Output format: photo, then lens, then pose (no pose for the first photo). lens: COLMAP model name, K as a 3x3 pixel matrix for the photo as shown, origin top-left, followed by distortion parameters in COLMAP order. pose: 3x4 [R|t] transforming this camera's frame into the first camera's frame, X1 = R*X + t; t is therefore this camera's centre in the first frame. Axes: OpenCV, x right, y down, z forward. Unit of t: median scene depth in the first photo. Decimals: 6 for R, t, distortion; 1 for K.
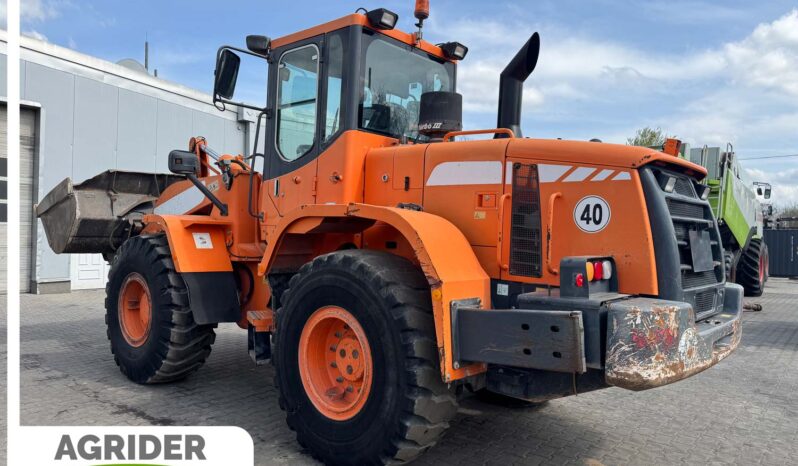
lens RADIAL K [[568.6, 0, 403.3], [0, 568.6, 240.3], [0, 0, 1]] dist [0.054724, -0.049520]
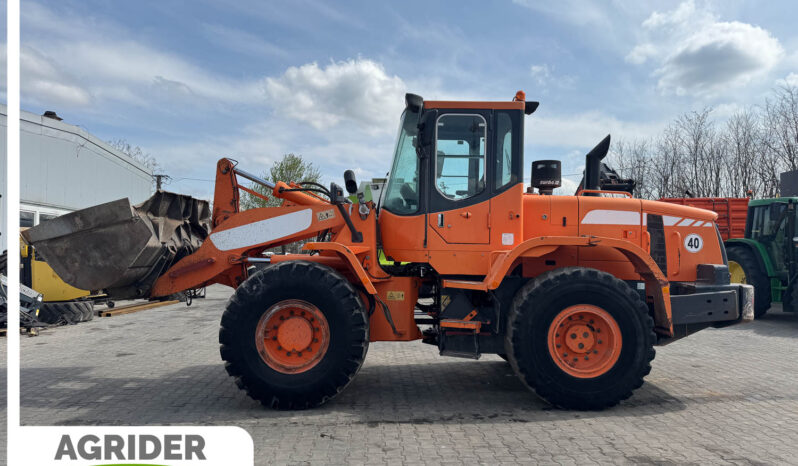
lens RADIAL K [[568.6, 0, 393.0], [0, 568.6, 234.9], [0, 0, 1]] dist [0.054724, -0.049520]
pose [[0.734881, -0.005042, 0.678177, -1.210717], [0.024177, 0.999532, -0.018766, -0.042141], [-0.677765, 0.030187, 0.734659, 0.168569]]
